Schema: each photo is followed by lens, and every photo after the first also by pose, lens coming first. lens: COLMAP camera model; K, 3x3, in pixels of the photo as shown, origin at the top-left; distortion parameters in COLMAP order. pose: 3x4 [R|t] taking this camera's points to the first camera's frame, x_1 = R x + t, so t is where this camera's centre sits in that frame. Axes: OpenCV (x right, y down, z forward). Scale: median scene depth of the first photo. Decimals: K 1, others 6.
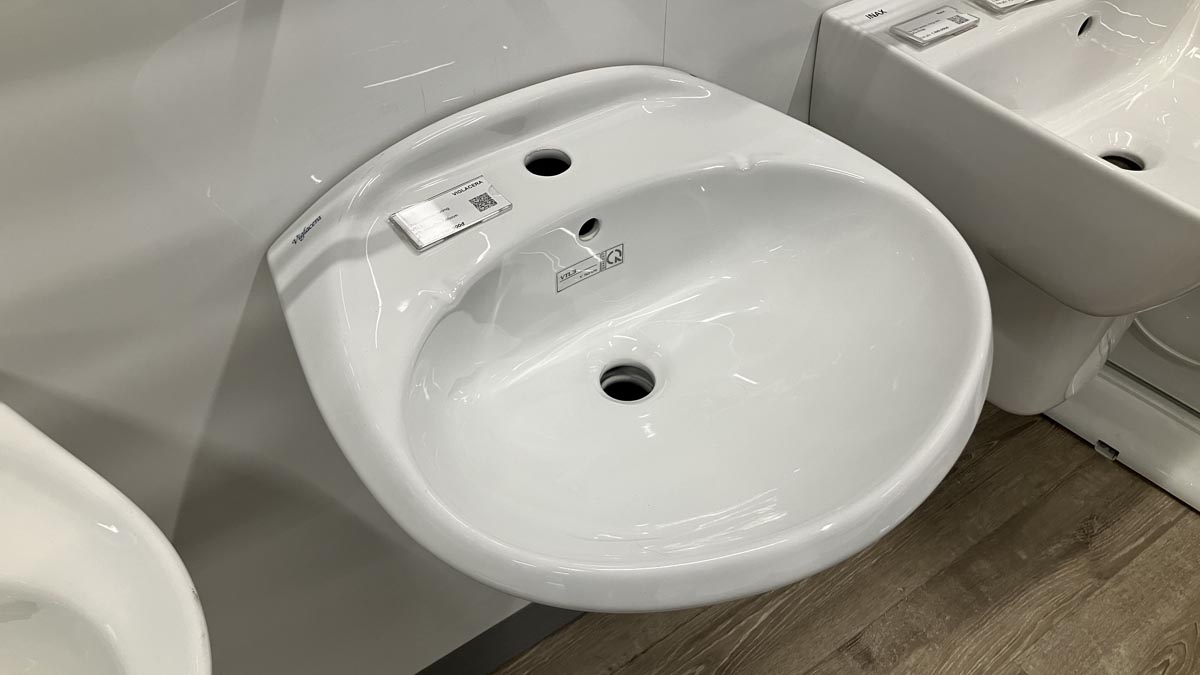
lens RADIAL K [[993.1, 0, 604.5], [0, 993.1, 352.2], [0, 0, 1]] dist [0.014150, 0.004103]
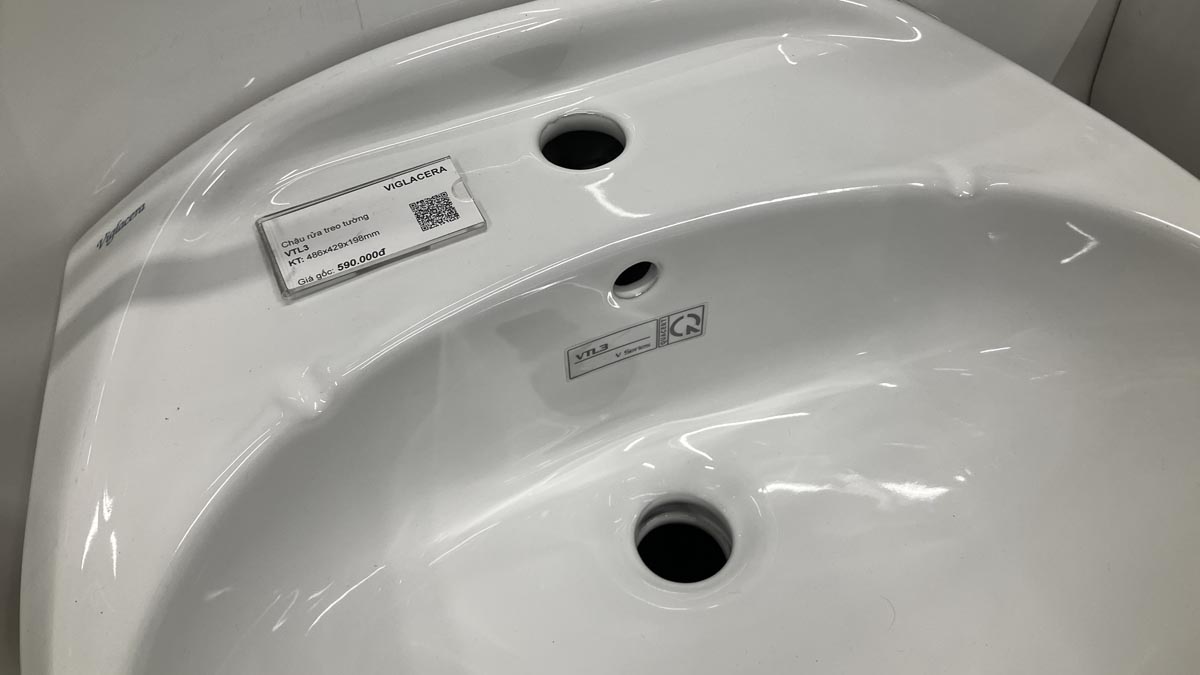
lens RADIAL K [[967.7, 0, 574.9], [0, 967.7, 336.0], [0, 0, 1]] dist [-0.008303, -0.004181]
pose [[0.971179, 0.146601, -0.187936, 0.051752], [-0.131197, 0.987078, 0.092005, -0.131554], [0.198996, -0.064697, 0.977862, 0.470405]]
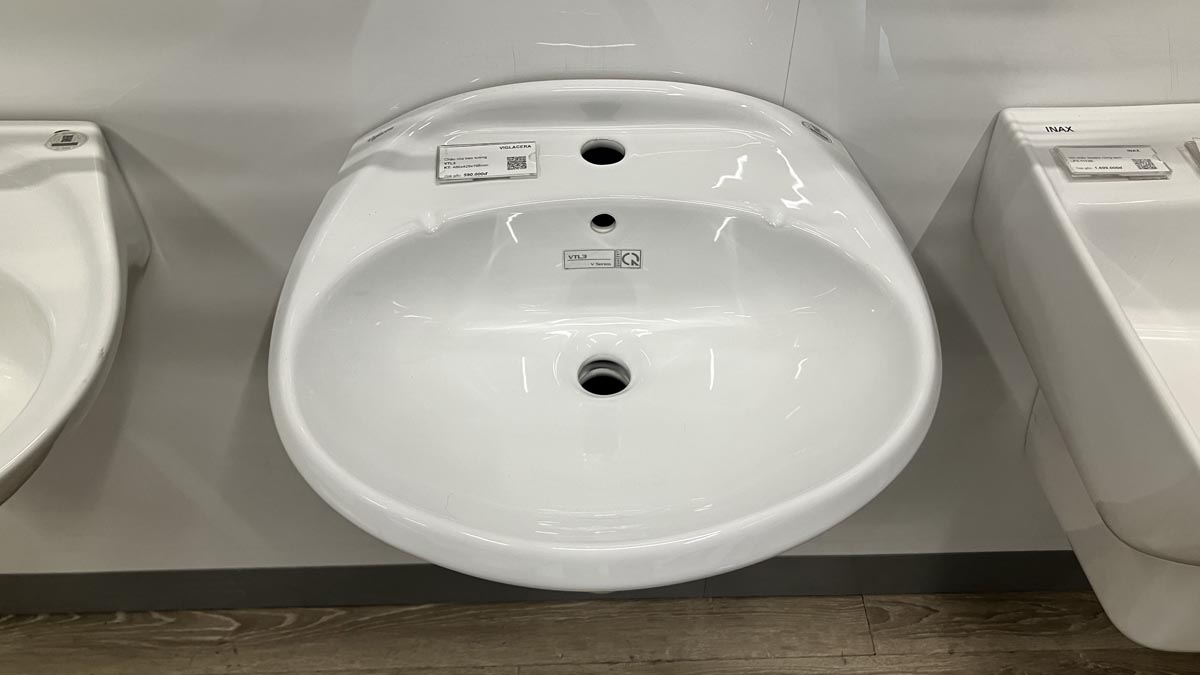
lens RADIAL K [[971.3, 0, 600.0], [0, 971.3, 337.5], [0, 0, 1]] dist [0.006449, 0.009877]
pose [[0.828495, 0.399432, -0.392491, 0.413130], [-0.399144, 0.912807, 0.086412, -0.096663], [0.392785, 0.085068, 0.915687, 0.070998]]
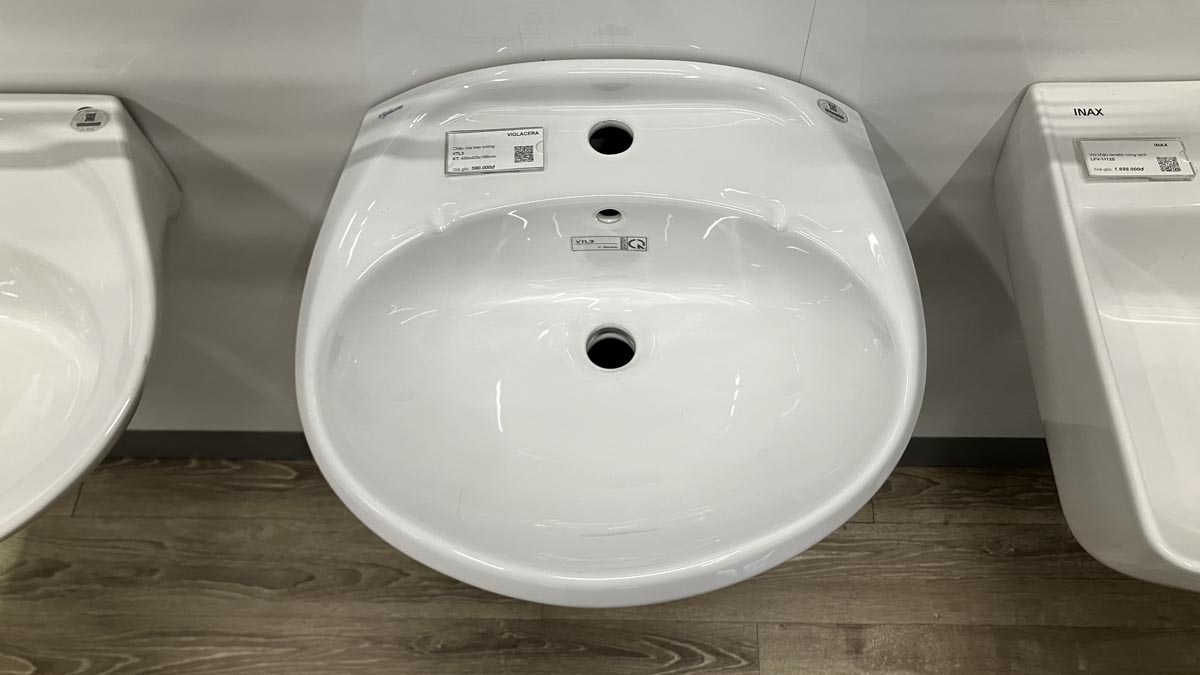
lens RADIAL K [[971.2, 0, 586.1], [0, 971.2, 356.0], [0, 0, 1]] dist [0.000881, 0.019609]
pose [[0.797885, 0.510154, -0.321128, 0.360281], [-0.397533, 0.845763, 0.355883, -0.342433], [0.453153, -0.156295, 0.877624, 0.051074]]
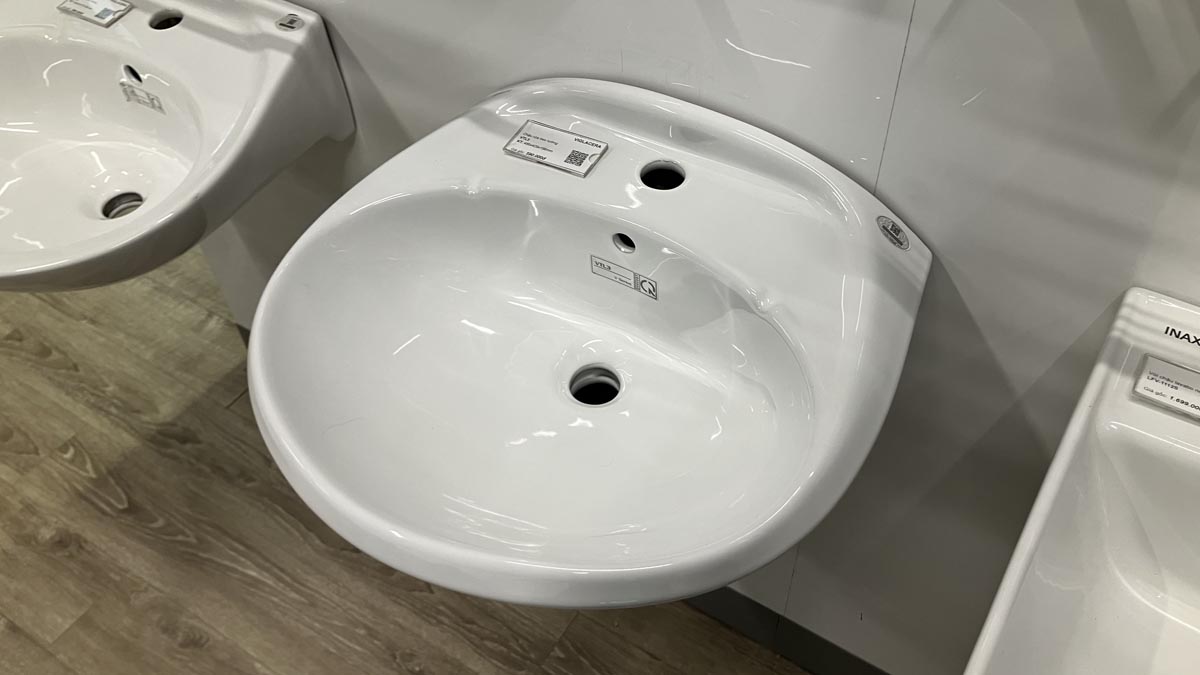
lens RADIAL K [[971.2, 0, 586.1], [0, 971.2, 356.0], [0, 0, 1]] dist [0.000881, 0.019609]
pose [[0.360978, 0.689116, -0.628342, 0.663363], [-0.623812, 0.679268, 0.386592, -0.394913], [0.693220, 0.252416, 0.675080, 0.302554]]
